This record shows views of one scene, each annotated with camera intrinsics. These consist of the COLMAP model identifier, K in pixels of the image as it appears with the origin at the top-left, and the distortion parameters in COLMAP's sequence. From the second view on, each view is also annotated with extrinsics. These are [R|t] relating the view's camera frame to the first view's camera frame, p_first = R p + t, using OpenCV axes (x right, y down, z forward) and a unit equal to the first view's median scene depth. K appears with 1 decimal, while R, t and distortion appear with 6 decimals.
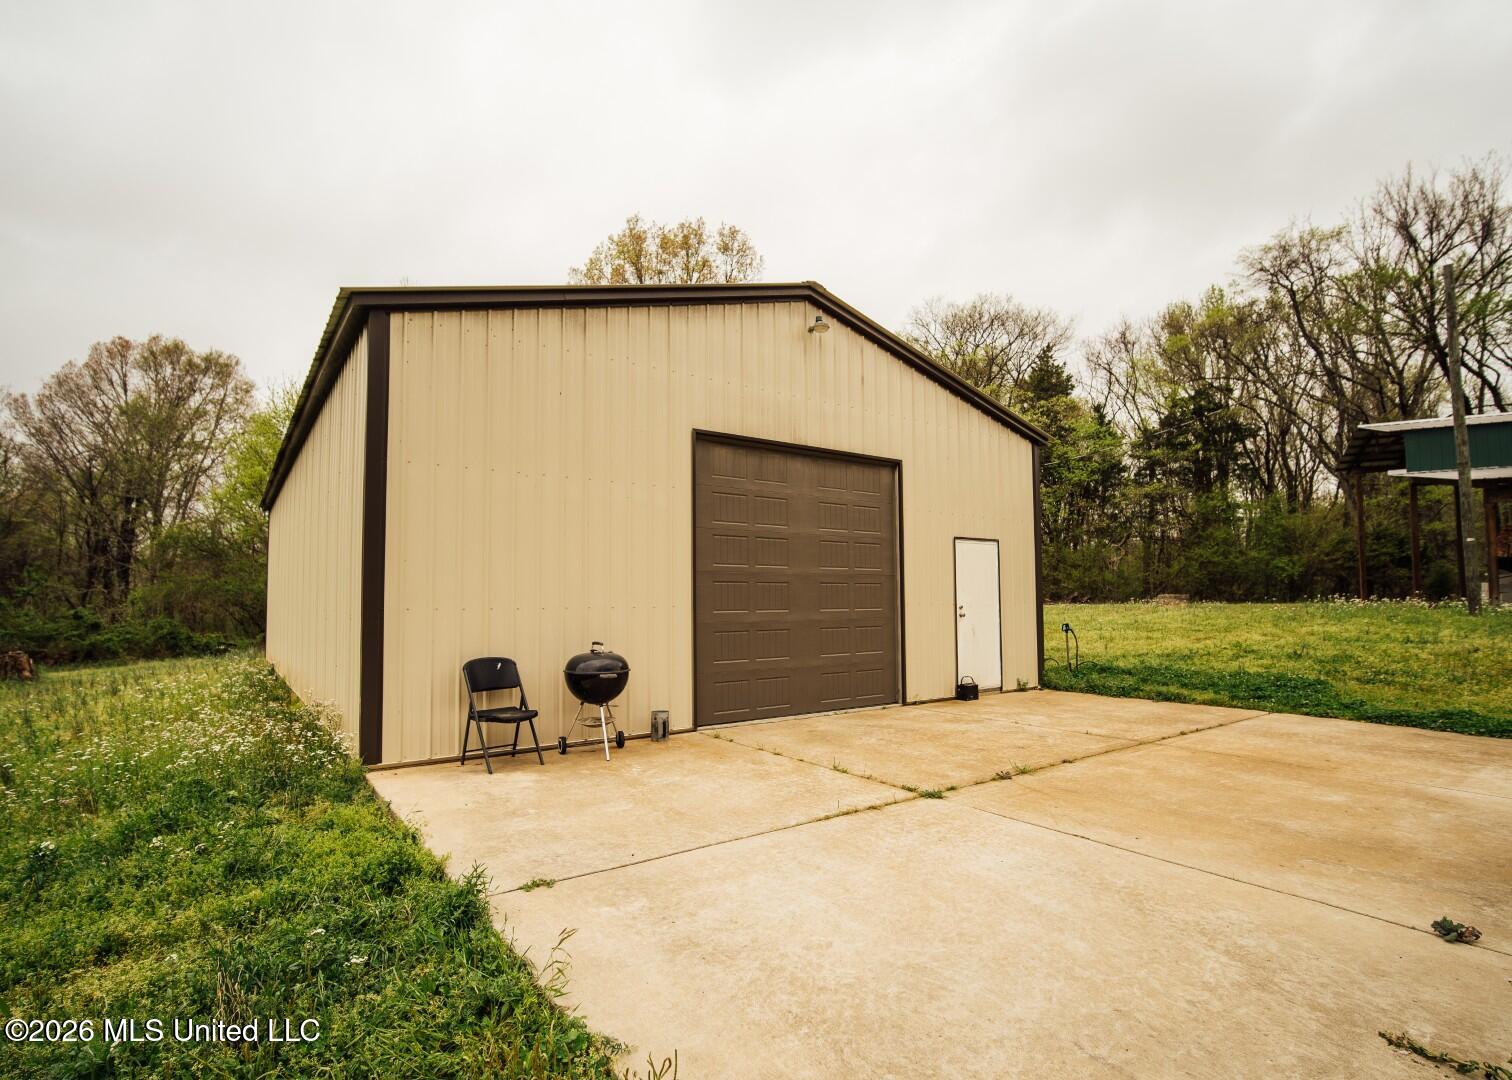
lens RADIAL K [[685.6, 0, 756.6], [0, 685.6, 556.0], [0, 0, 1]] dist [-0.022816, -0.000030]
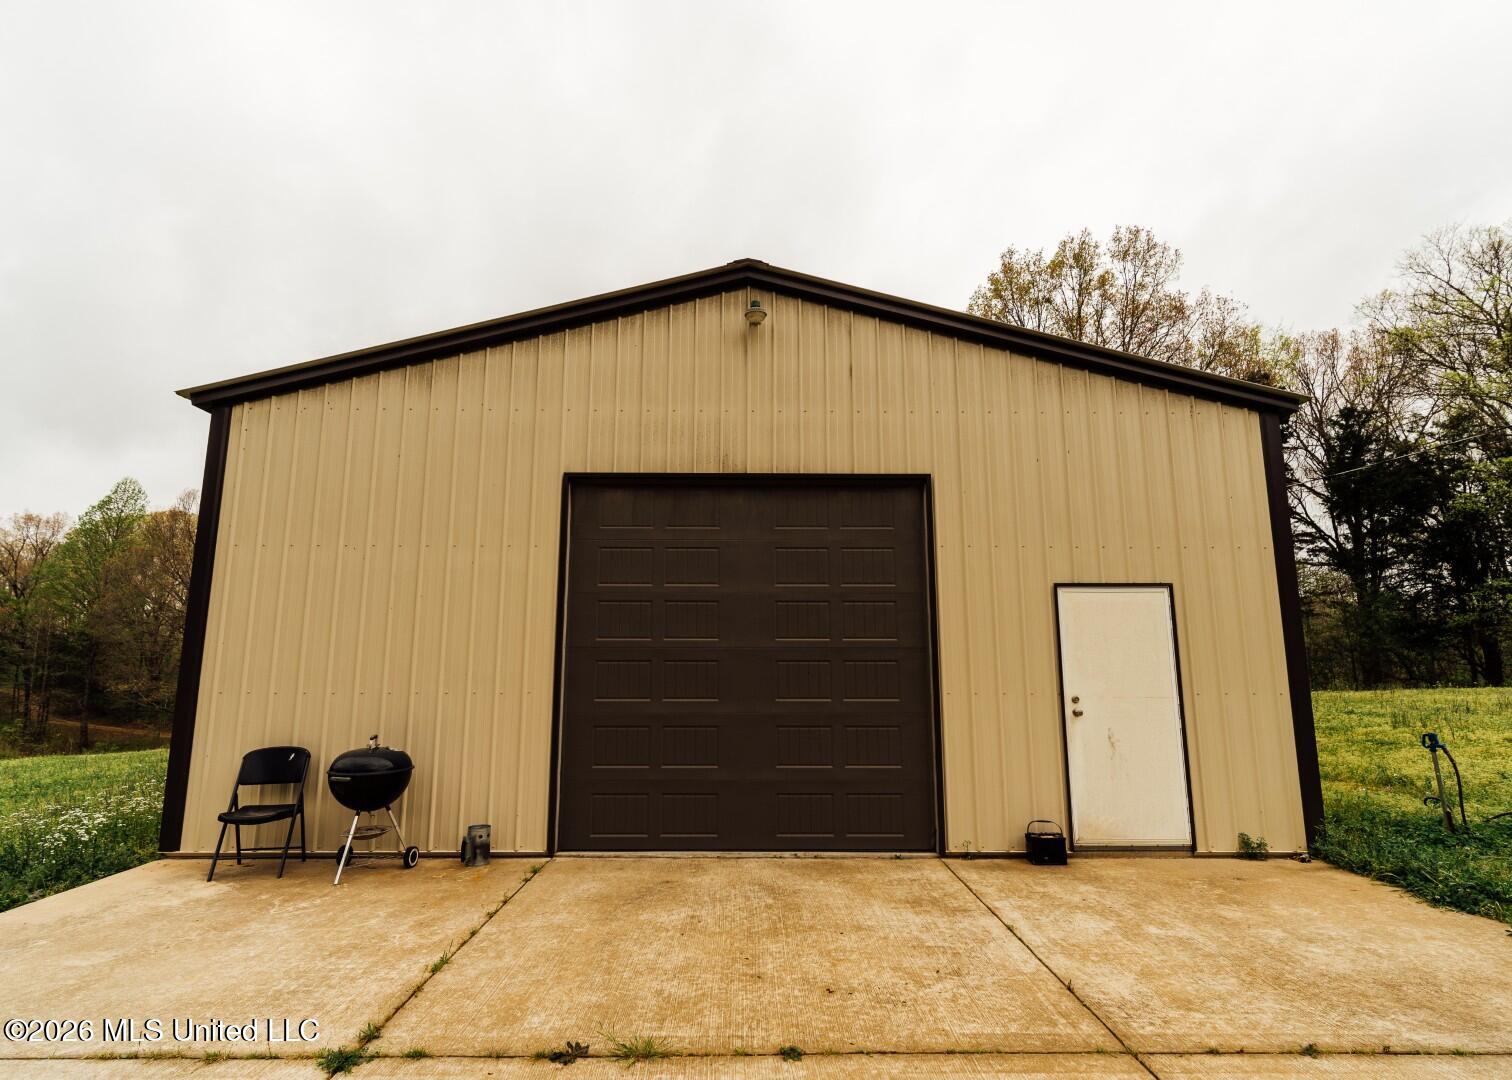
lens RADIAL K [[730.4, 0, 756.0], [0, 730.4, 540.0], [0, 0, 1]] dist [0.000294, -0.000140]
pose [[0.839587, -0.089032, -0.535880, 0.471934], [0.028834, 0.992391, -0.119701, 0.004822], [0.542460, 0.085048, 0.835766, 0.330448]]
